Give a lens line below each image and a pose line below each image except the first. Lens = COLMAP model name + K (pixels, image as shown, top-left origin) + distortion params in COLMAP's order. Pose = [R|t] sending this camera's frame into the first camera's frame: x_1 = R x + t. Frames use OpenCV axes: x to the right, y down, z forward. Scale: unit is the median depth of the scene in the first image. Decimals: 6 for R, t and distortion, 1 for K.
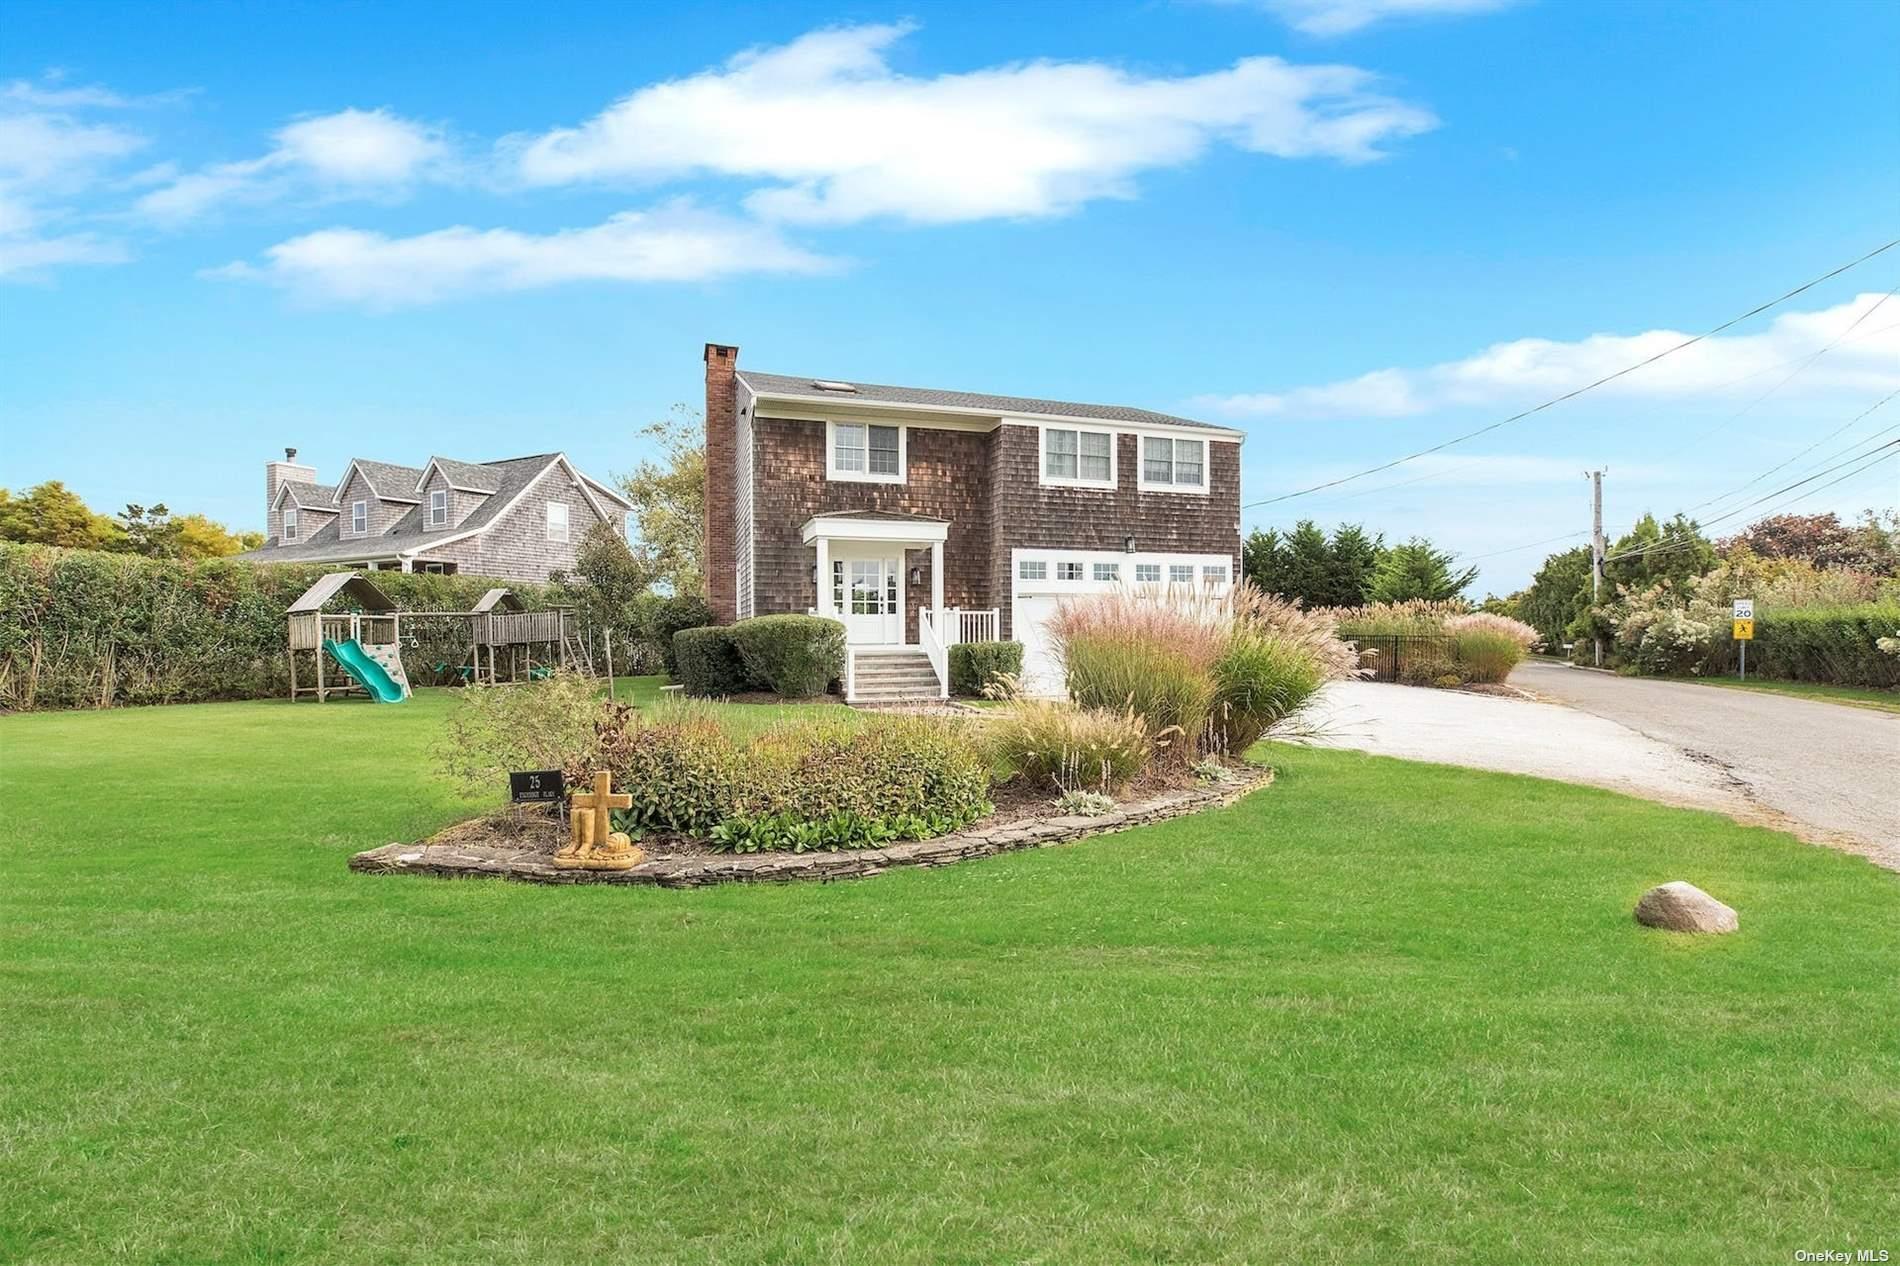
lens RADIAL K [[848.4, 0, 938.6], [0, 848.4, 614.1], [0, 0, 1]] dist [0.000722, 0.000342]
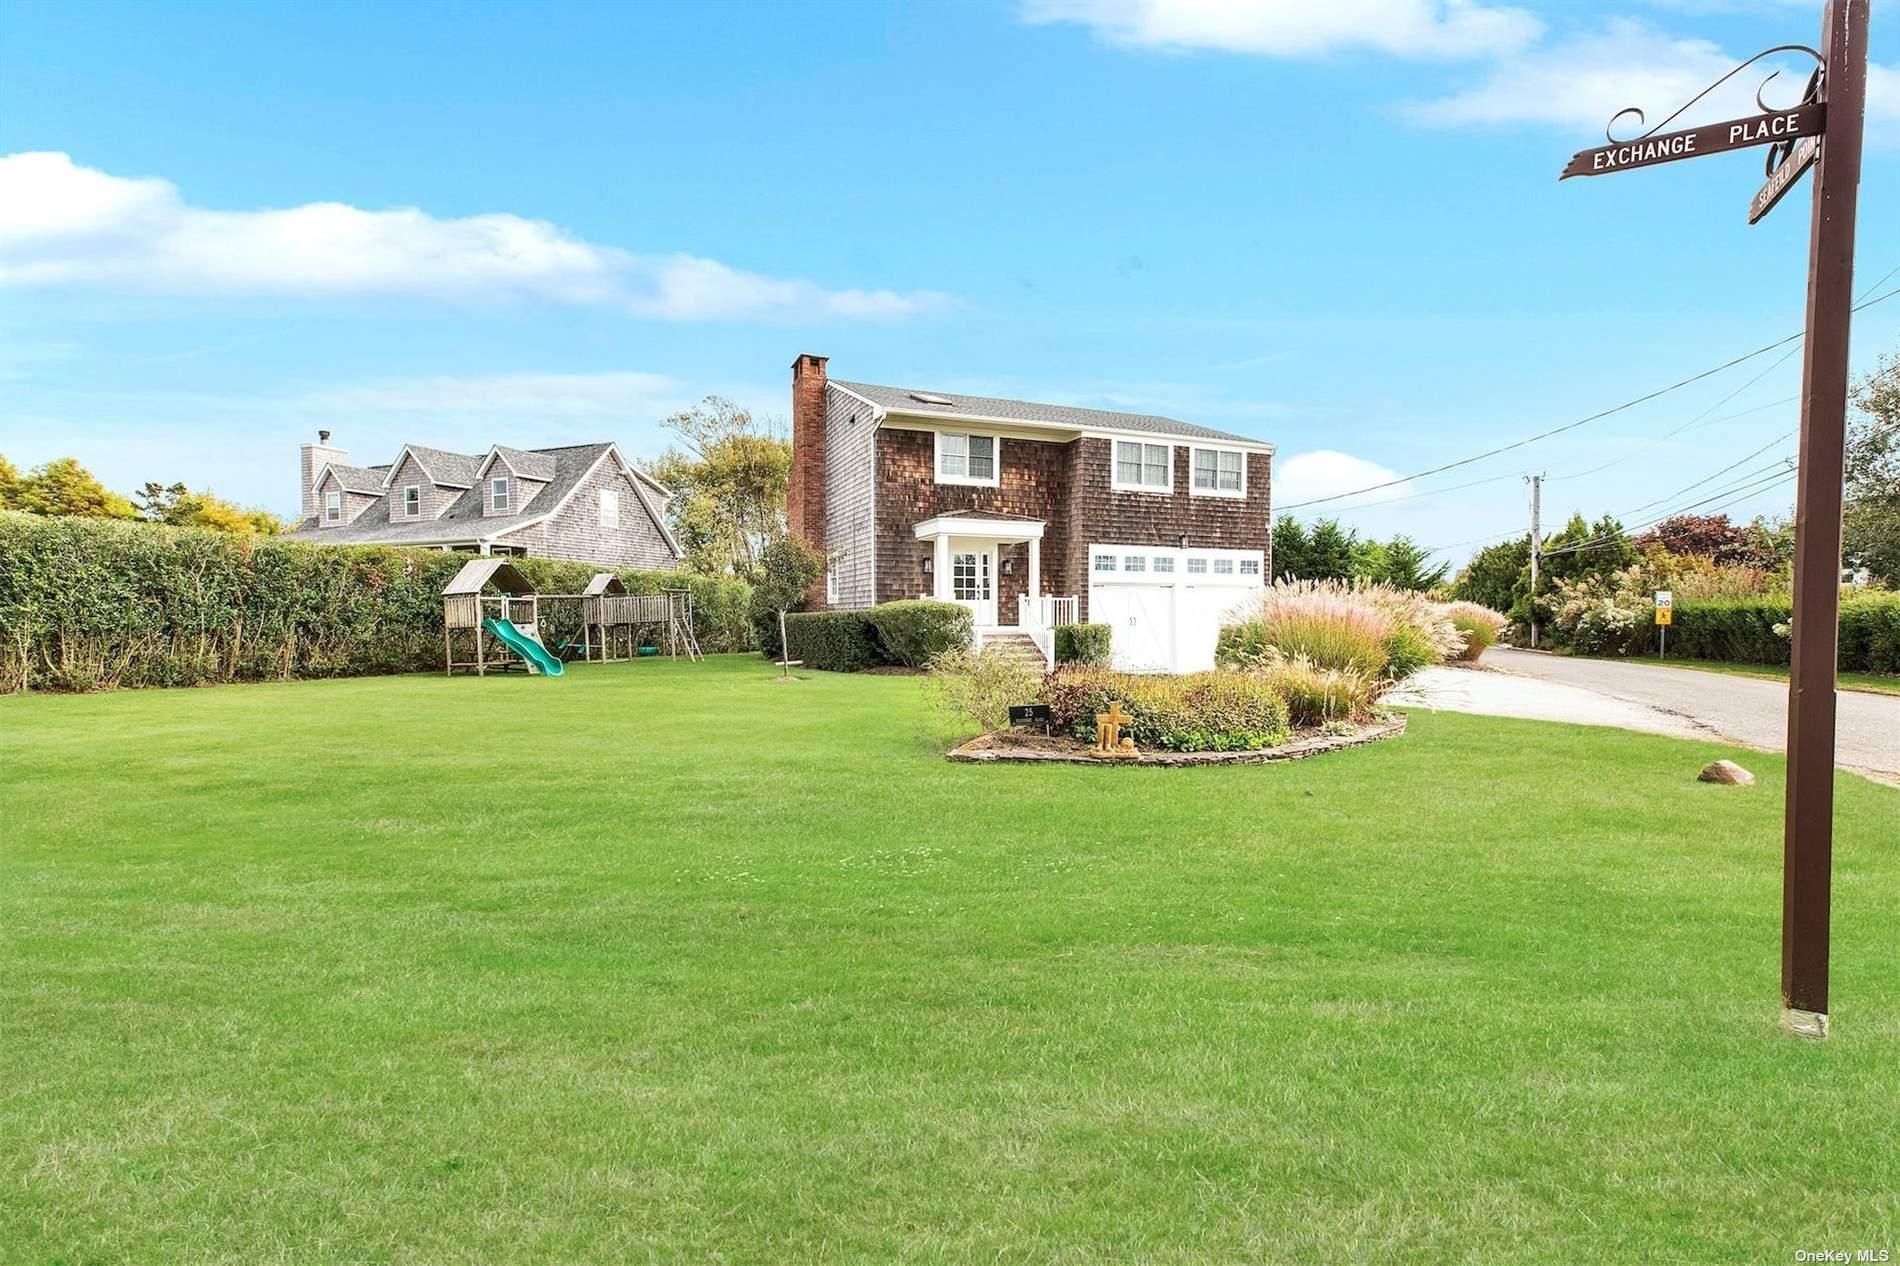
lens RADIAL K [[848.4, 0, 935.4], [0, 848.4, 625.1], [0, 0, 1]] dist [0.000722, 0.000342]
pose [[0.997286, 0.004299, 0.073497, -0.203064], [-0.006826, 0.999393, 0.034173, -0.004462], [-0.073305, -0.034582, 0.996710, -0.145477]]
